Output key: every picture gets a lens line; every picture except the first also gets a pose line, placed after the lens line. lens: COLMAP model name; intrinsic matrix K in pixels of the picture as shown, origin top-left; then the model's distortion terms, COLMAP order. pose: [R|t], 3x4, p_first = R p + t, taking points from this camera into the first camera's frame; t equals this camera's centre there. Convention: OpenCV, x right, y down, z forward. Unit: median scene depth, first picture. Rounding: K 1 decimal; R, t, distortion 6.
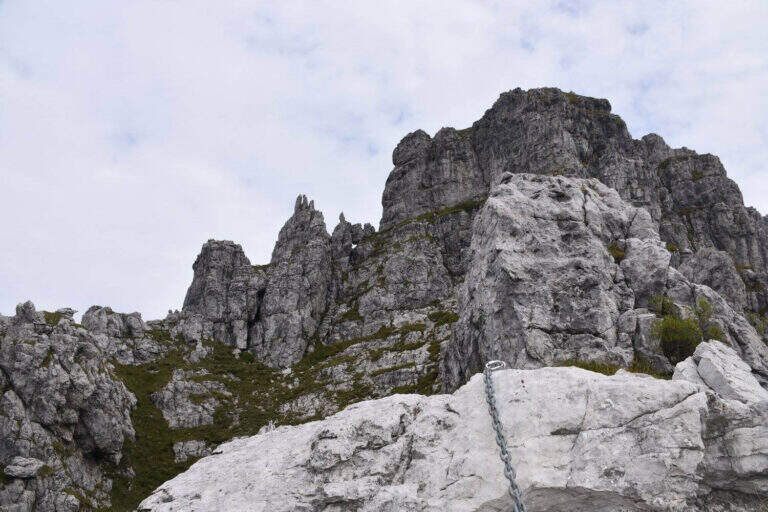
lens RADIAL K [[610.4, 0, 384.0], [0, 610.4, 256.0], [0, 0, 1]] dist [-0.151057, 0.161367]
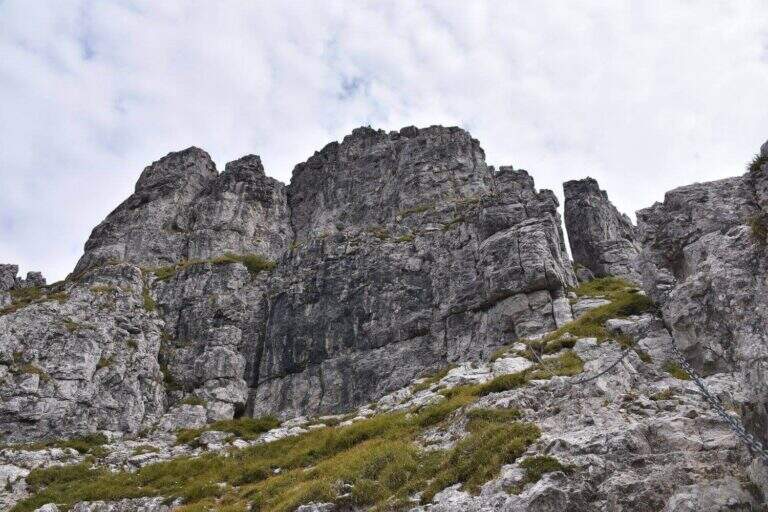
lens RADIAL K [[610.4, 0, 384.0], [0, 610.4, 256.0], [0, 0, 1]] dist [-0.151057, 0.161367]
pose [[0.923383, 0.265337, 0.277418, 0.093437], [-0.155597, 0.919337, -0.361399, 0.059868], [-0.350933, 0.290544, 0.890185, 0.510355]]
